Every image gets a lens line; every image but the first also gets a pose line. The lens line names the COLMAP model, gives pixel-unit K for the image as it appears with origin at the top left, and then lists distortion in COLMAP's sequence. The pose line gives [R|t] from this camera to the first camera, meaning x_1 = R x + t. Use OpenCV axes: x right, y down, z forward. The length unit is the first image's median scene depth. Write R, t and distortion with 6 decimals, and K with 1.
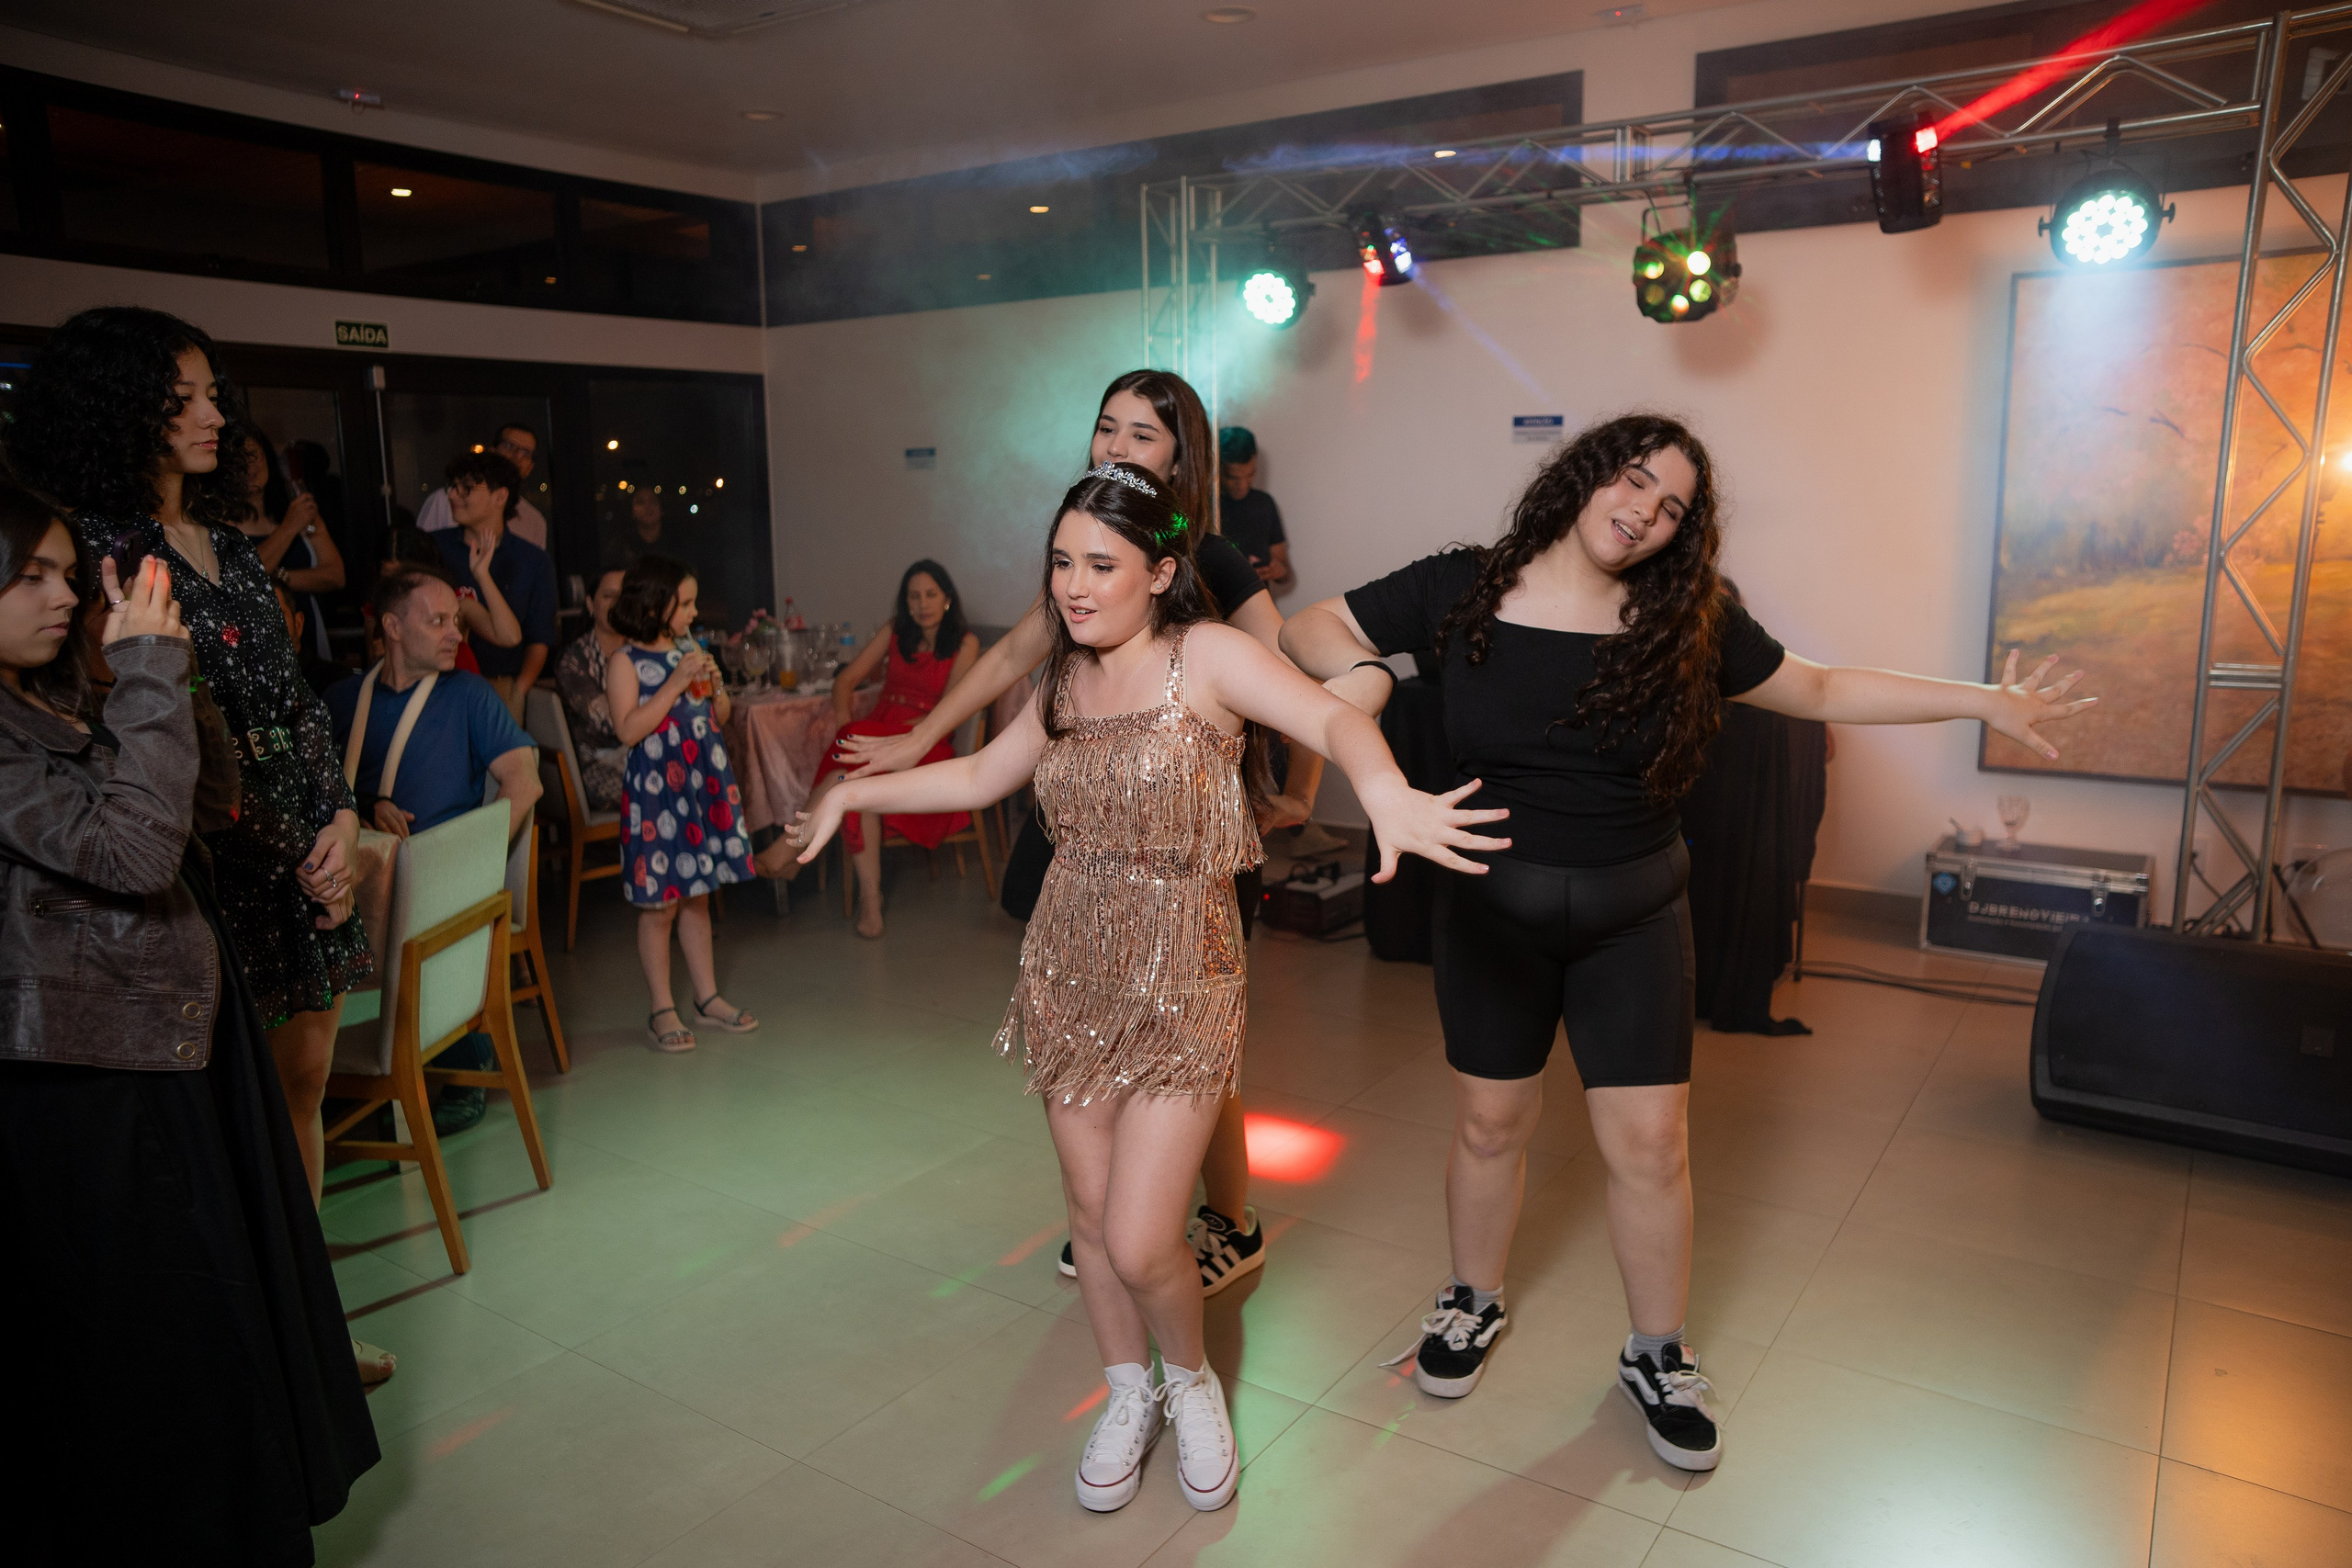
lens RADIAL K [[1625.5, 0, 1170.4], [0, 1625.5, 796.9], [0, 0, 1]] dist [-0.073419, 0.077498]
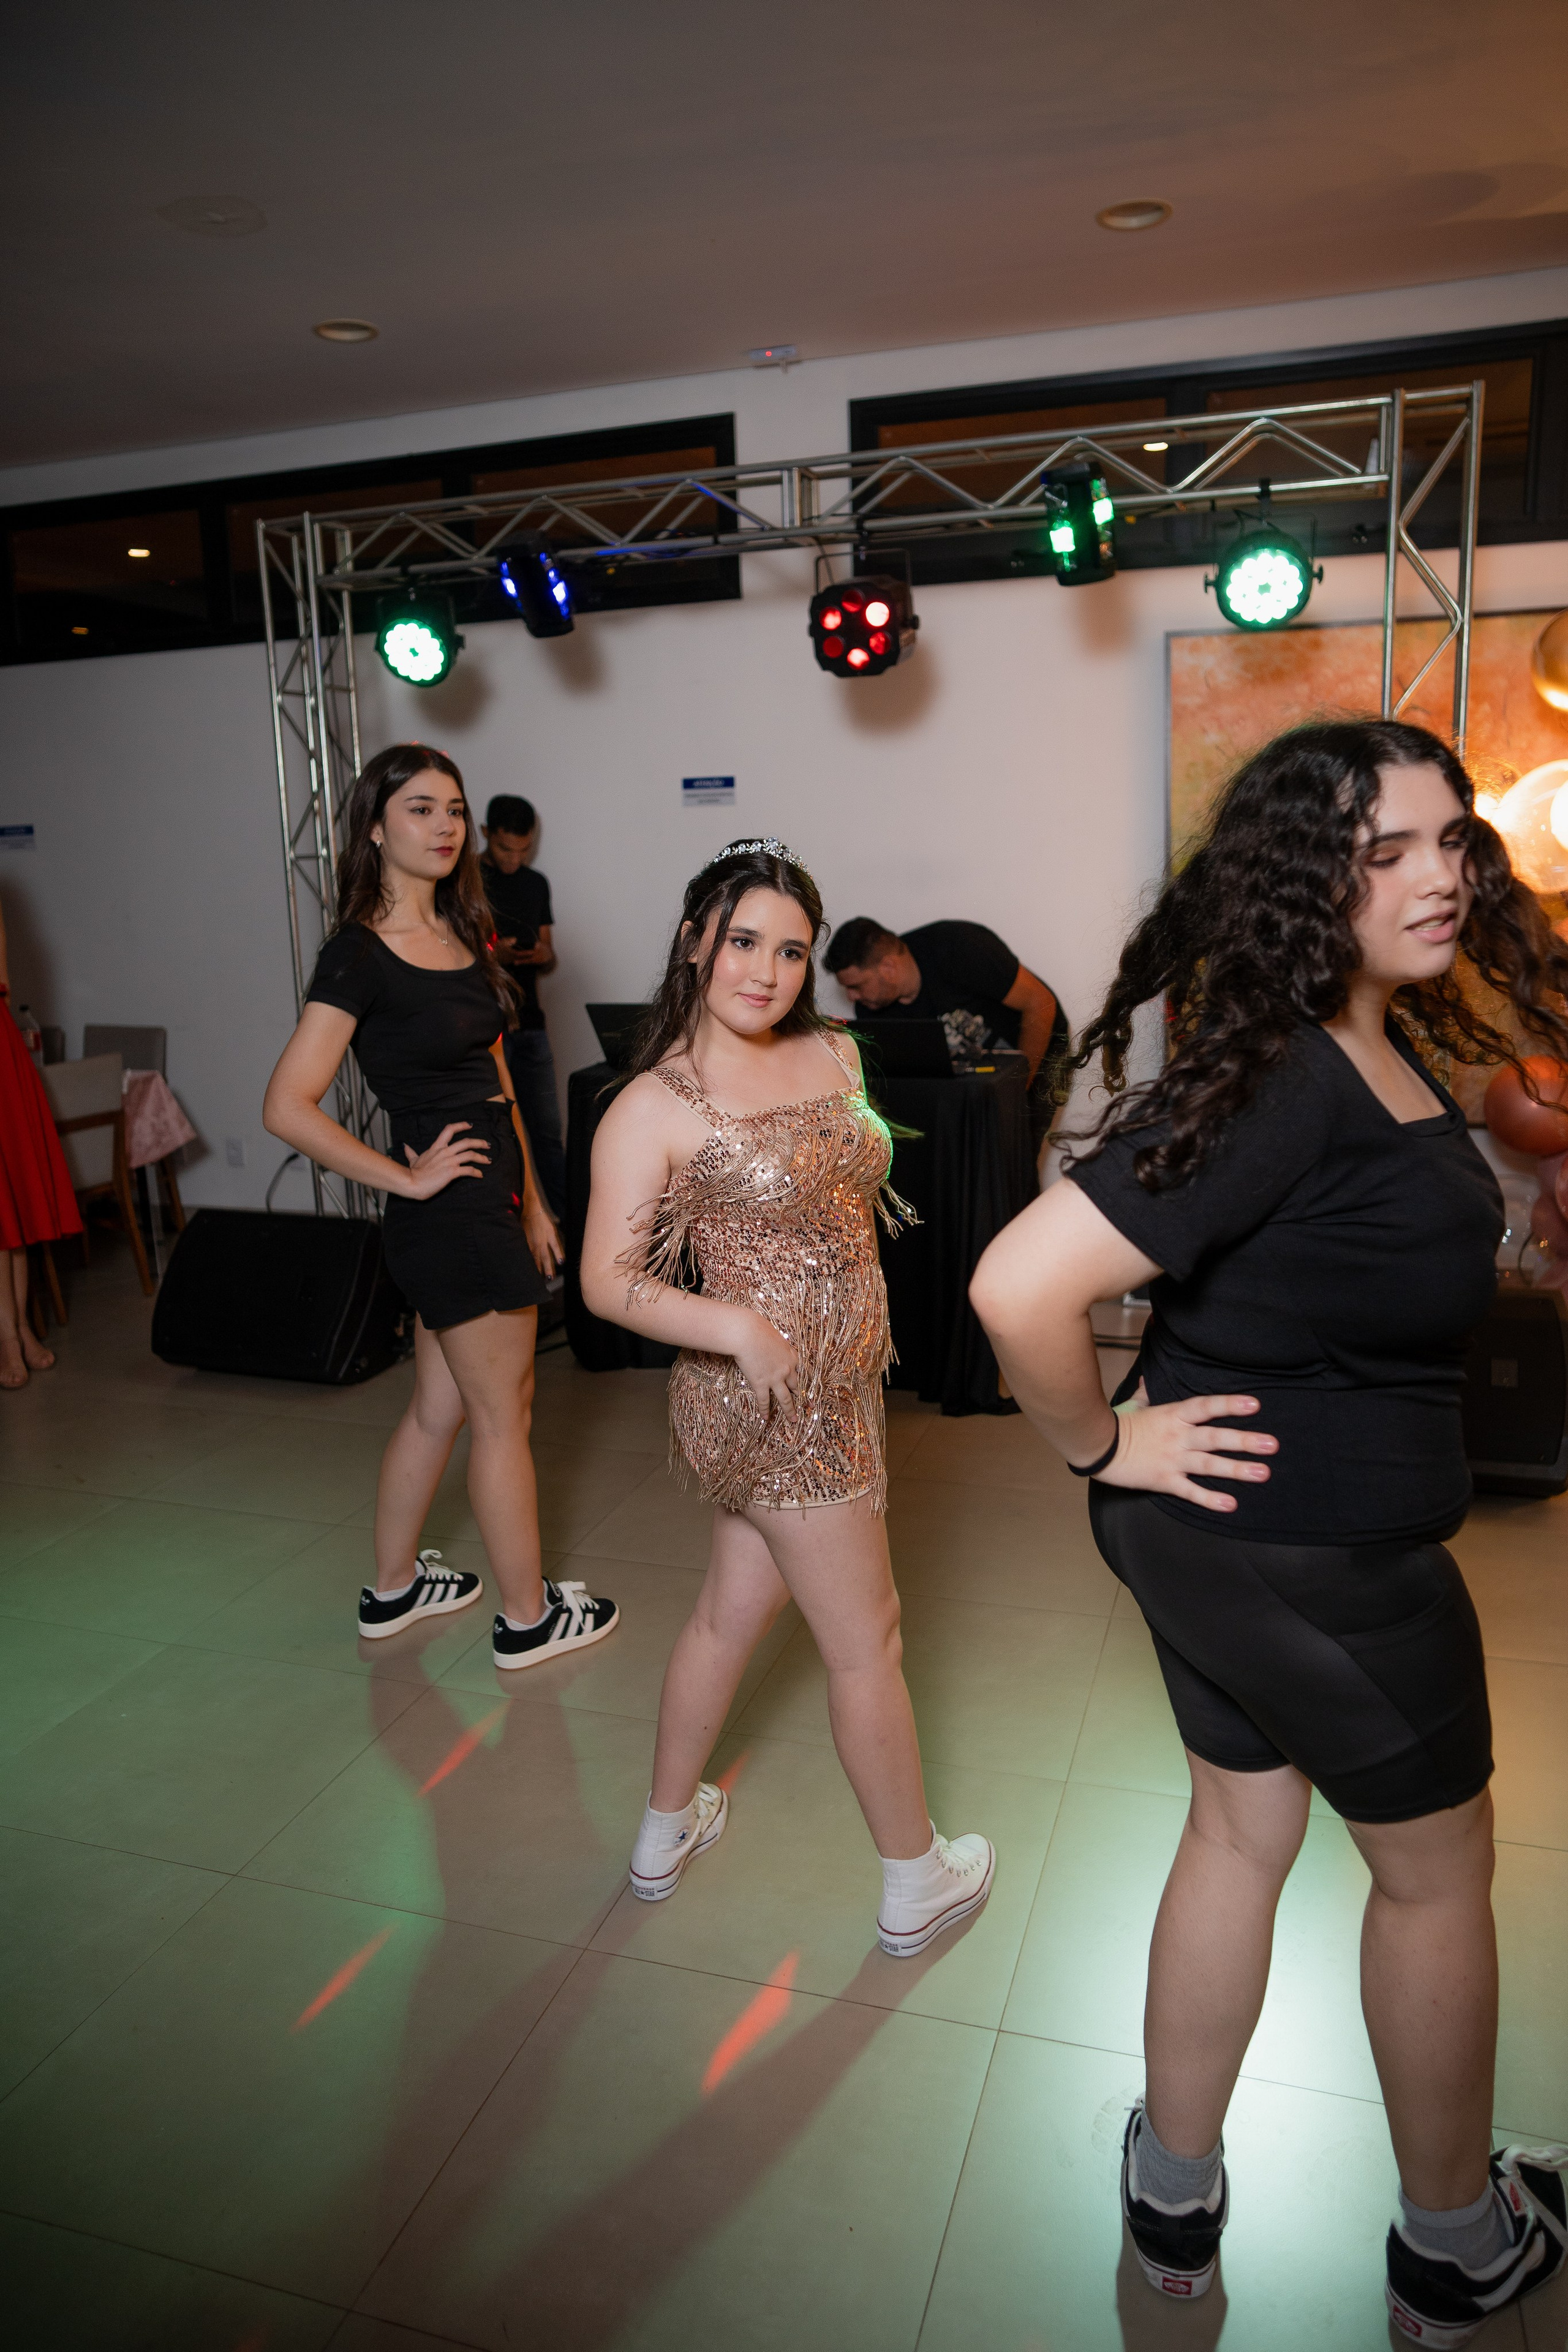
lens RADIAL K [[1625.6, 0, 787.2], [0, 1625.6, 1180.6], [0, 0, 1]] dist [-0.073419, 0.077498]
pose [[0.960163, -0.074981, 0.269192, -0.002841], [0.071684, 0.997183, 0.022072, -0.021035], [-0.270088, -0.001897, 0.962834, 0.084616]]
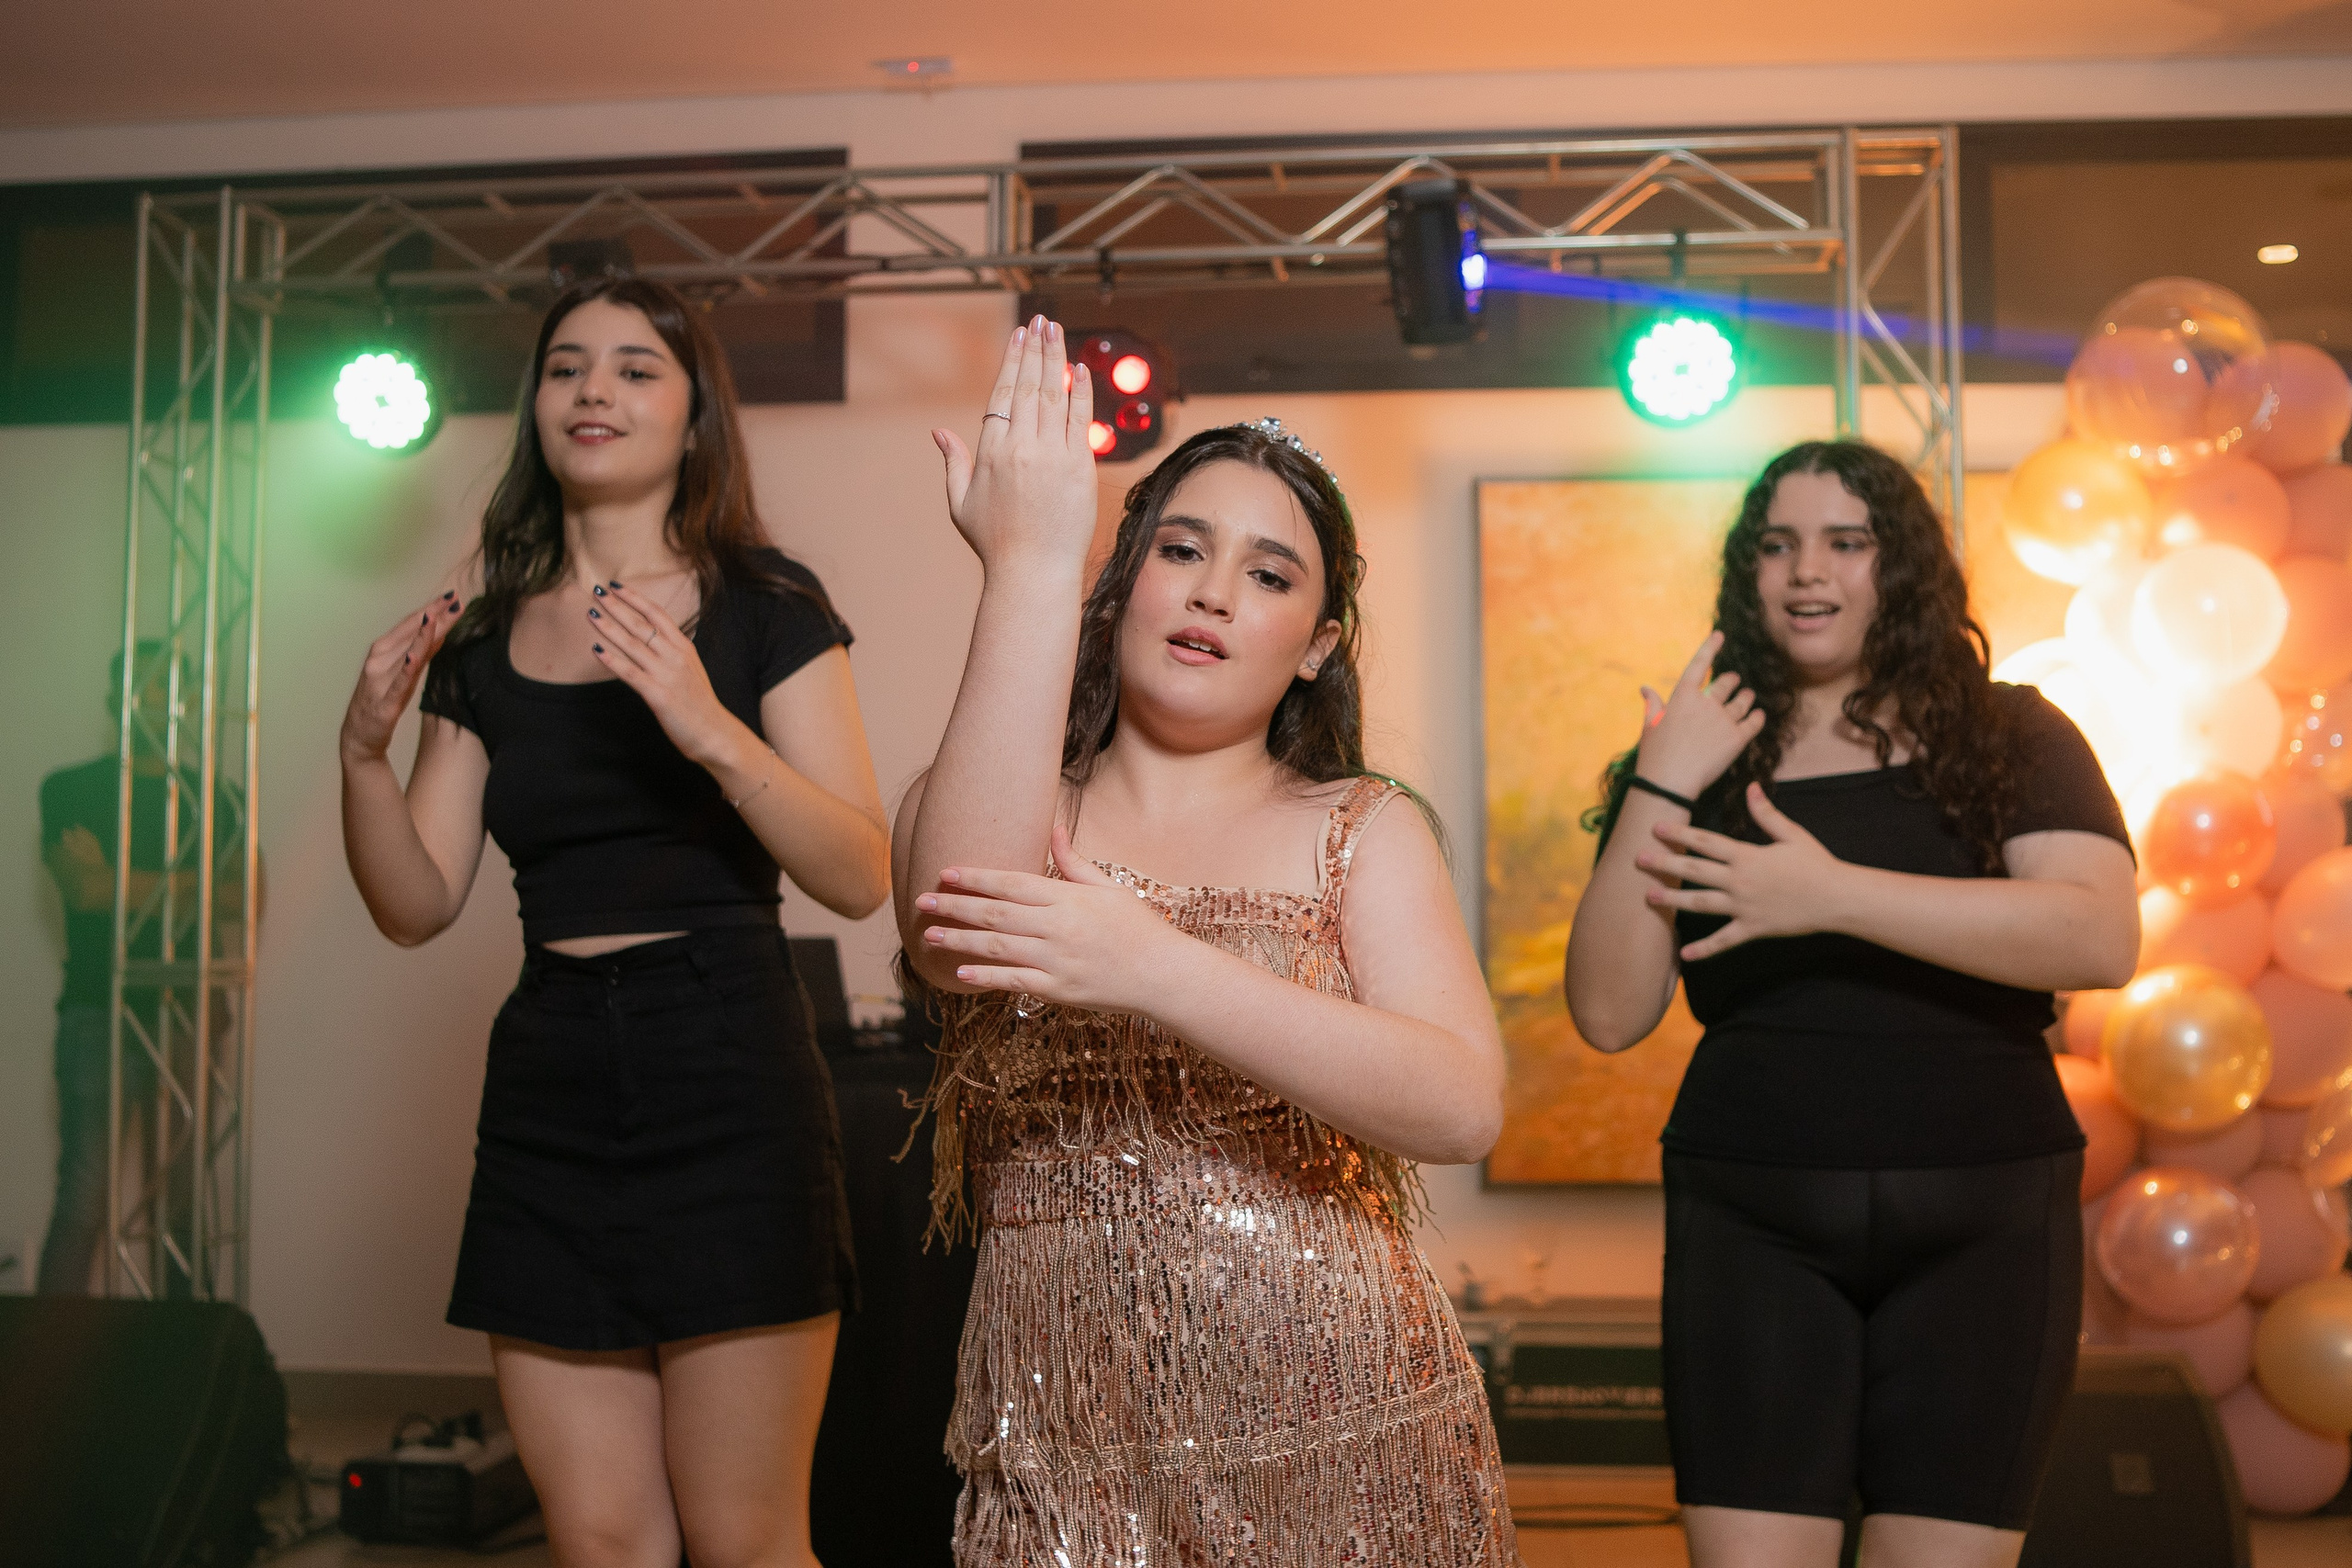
lens RADIAL K [[2425.2, 0, 1170.1], [0, 2425.2, 816.9], [0, 0, 1]] dist [-0.056696, 0.000000]
pose [[0.875838, 0.045007, 0.480502, -0.104232], [0.078539, 0.969076, -0.233928, 0.061601], [-0.476171, 0.242621, 0.845219, 0.186729]]
